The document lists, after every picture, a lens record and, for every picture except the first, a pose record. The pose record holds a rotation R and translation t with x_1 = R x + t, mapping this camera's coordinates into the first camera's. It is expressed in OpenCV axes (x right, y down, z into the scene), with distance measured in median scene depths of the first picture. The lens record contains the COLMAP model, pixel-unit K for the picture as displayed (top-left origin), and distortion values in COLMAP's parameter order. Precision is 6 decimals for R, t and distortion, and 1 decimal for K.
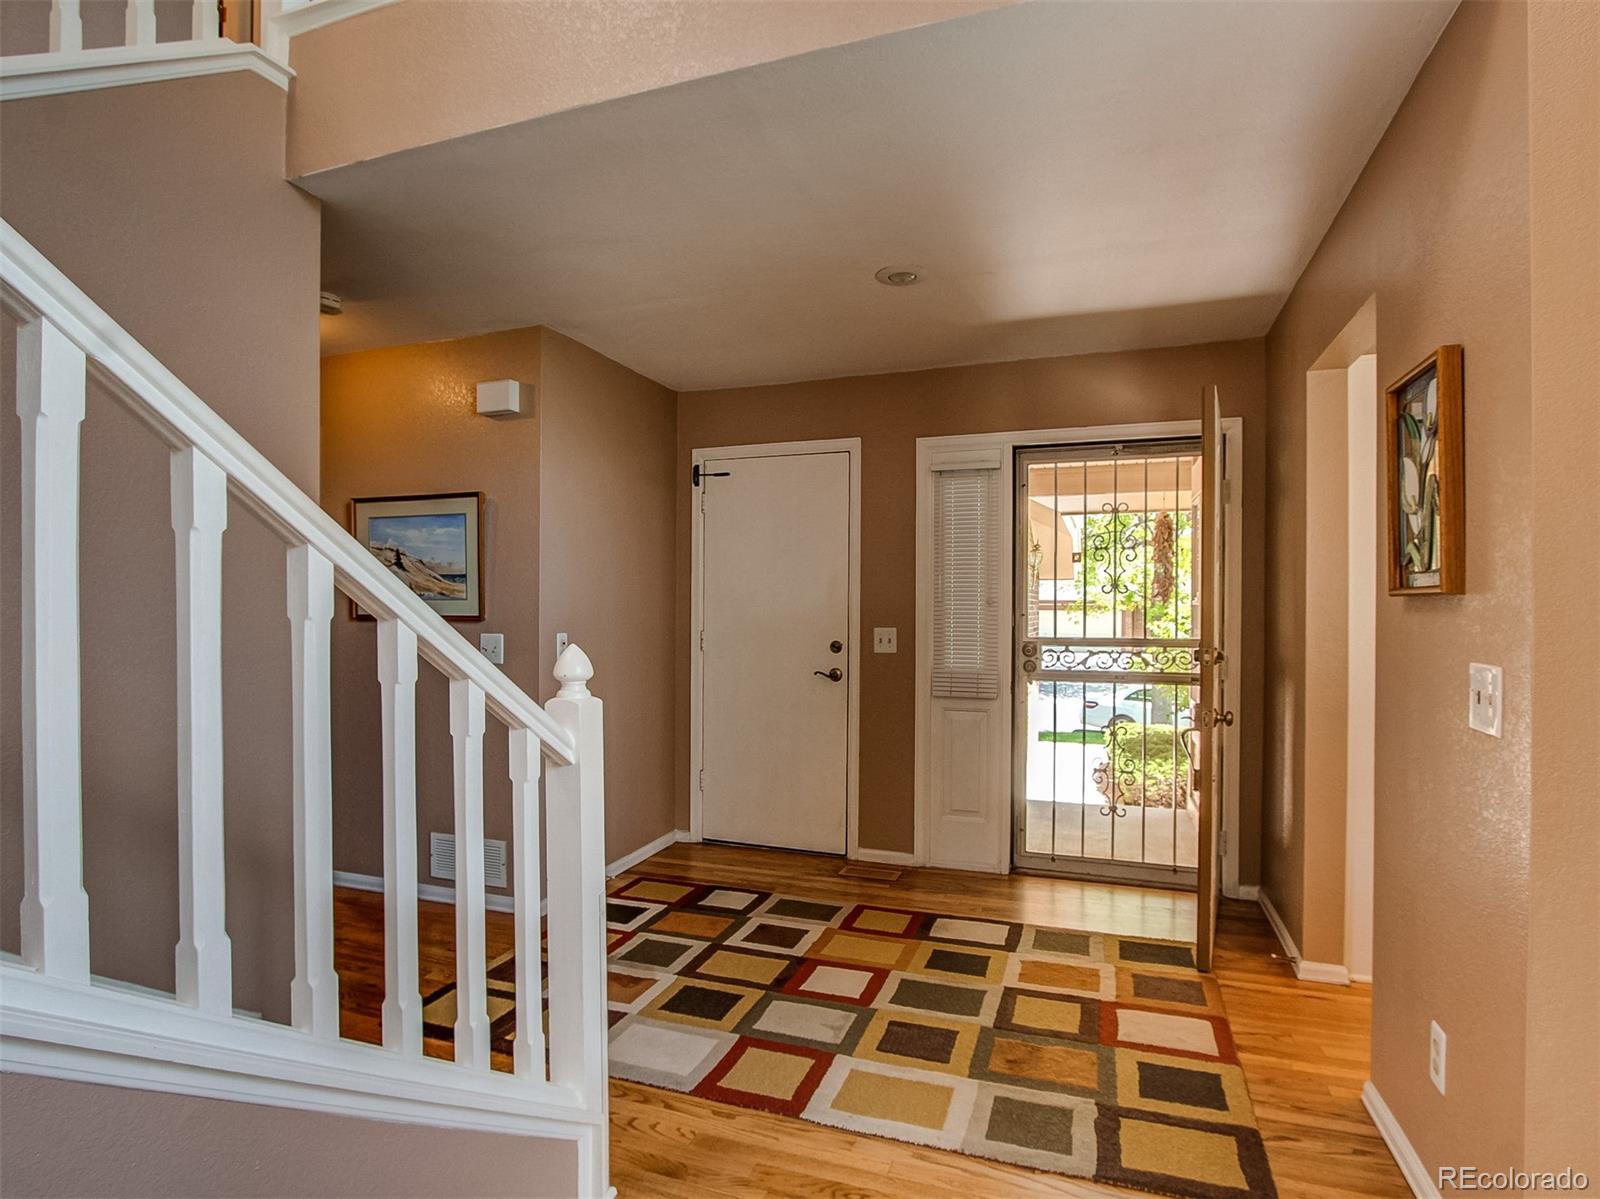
lens RADIAL K [[852.7, 0, 805.3], [0, 852.7, 611.1], [0, 0, 1]] dist [-0.008341, -0.005485]
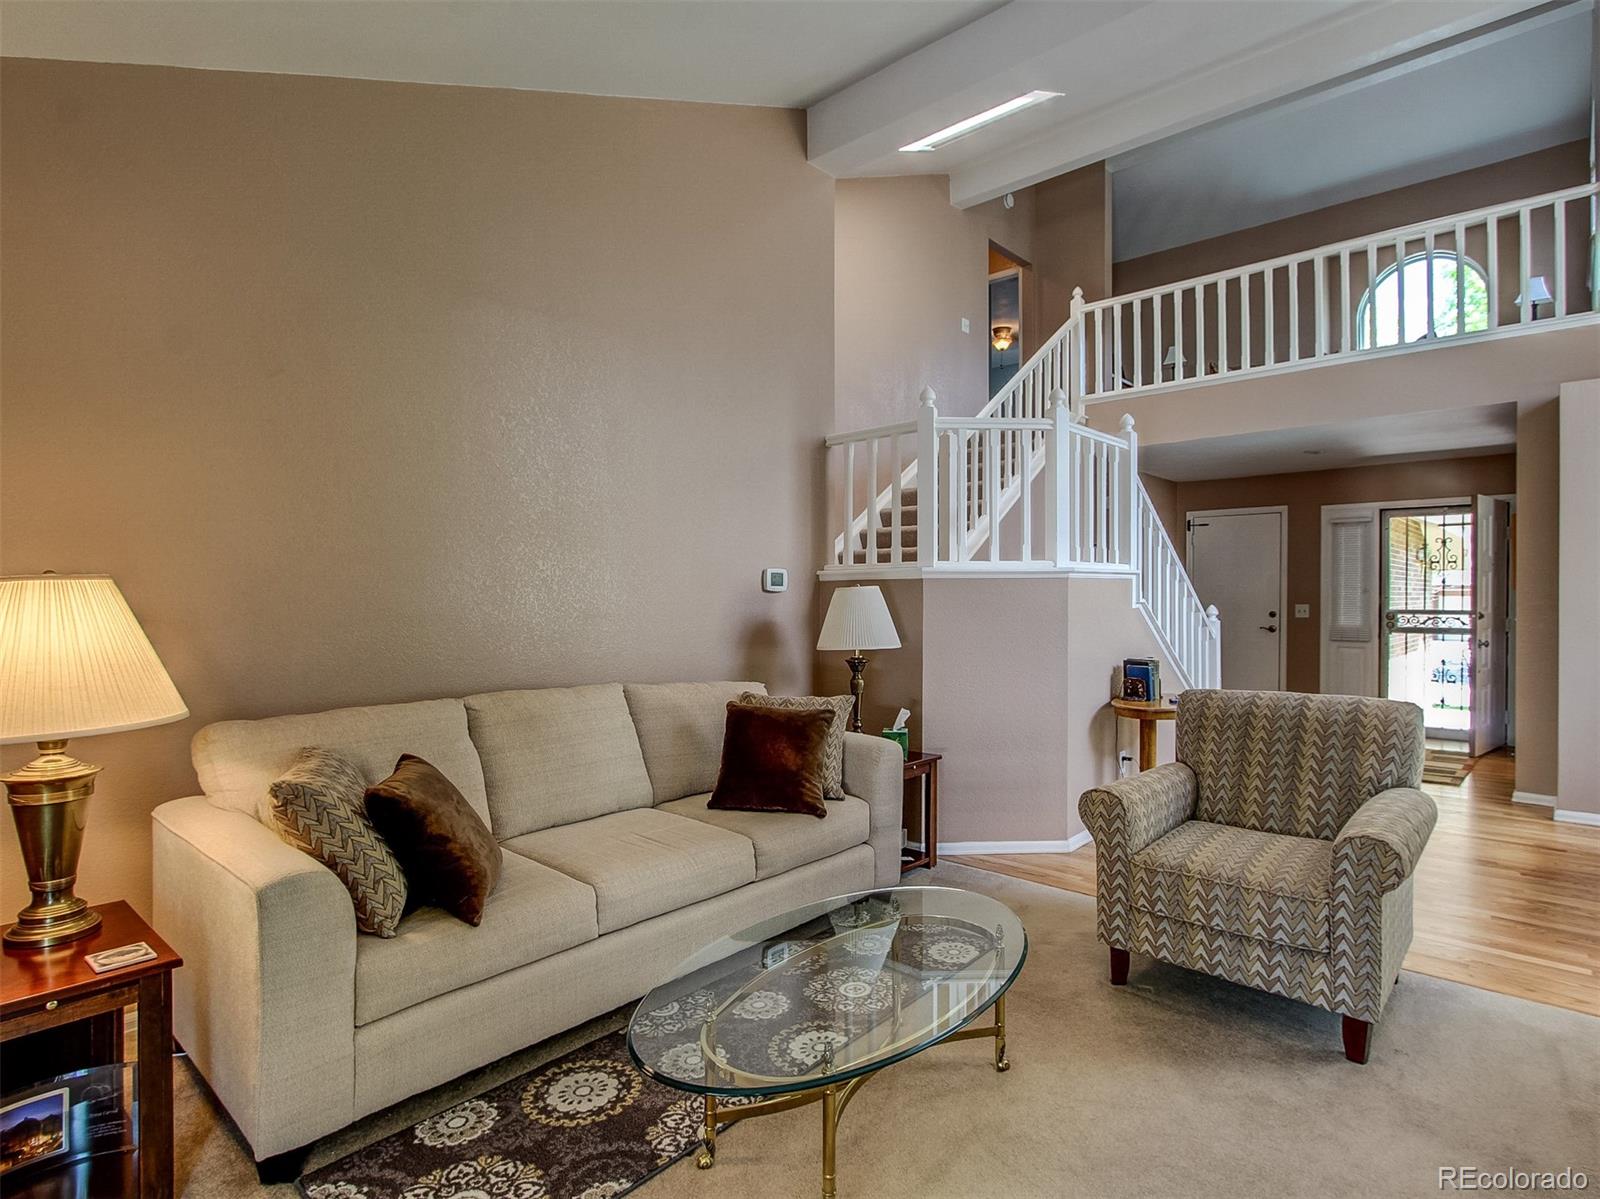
lens RADIAL K [[852.7, 0, 799.4], [0, 852.7, 596.2], [0, 0, 1]] dist [-0.008341, -0.005485]
pose [[0.913447, -0.001007, -0.406957, -0.167251], [0.000610, 0.999999, -0.001106, 0.002473], [0.406957, 0.000762, 0.913447, -1.245163]]
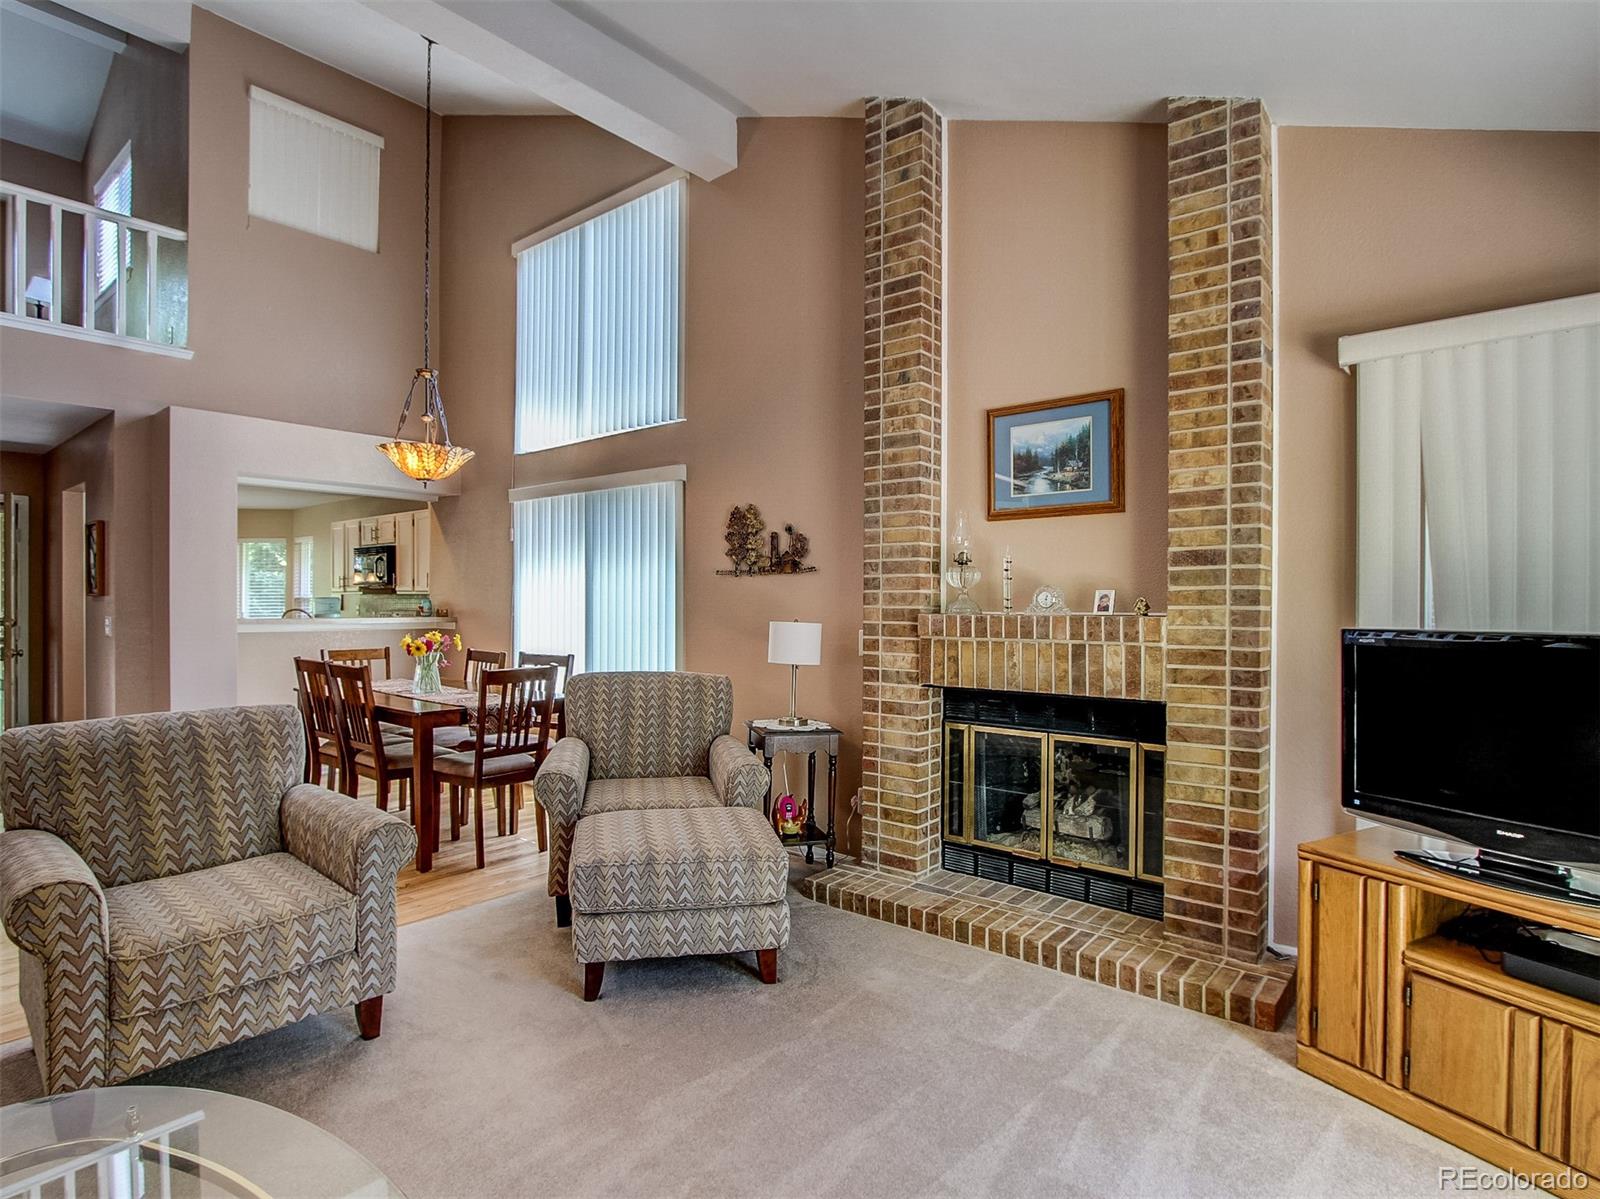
lens RADIAL K [[852.7, 0, 787.2], [0, 852.7, 607.3], [0, 0, 1]] dist [-0.008341, -0.005485]
pose [[0.366875, -0.007075, 0.930243, -0.520491], [0.001155, 0.999974, 0.007150, 0.002043], [-0.930270, -0.001549, 0.366874, -1.065506]]
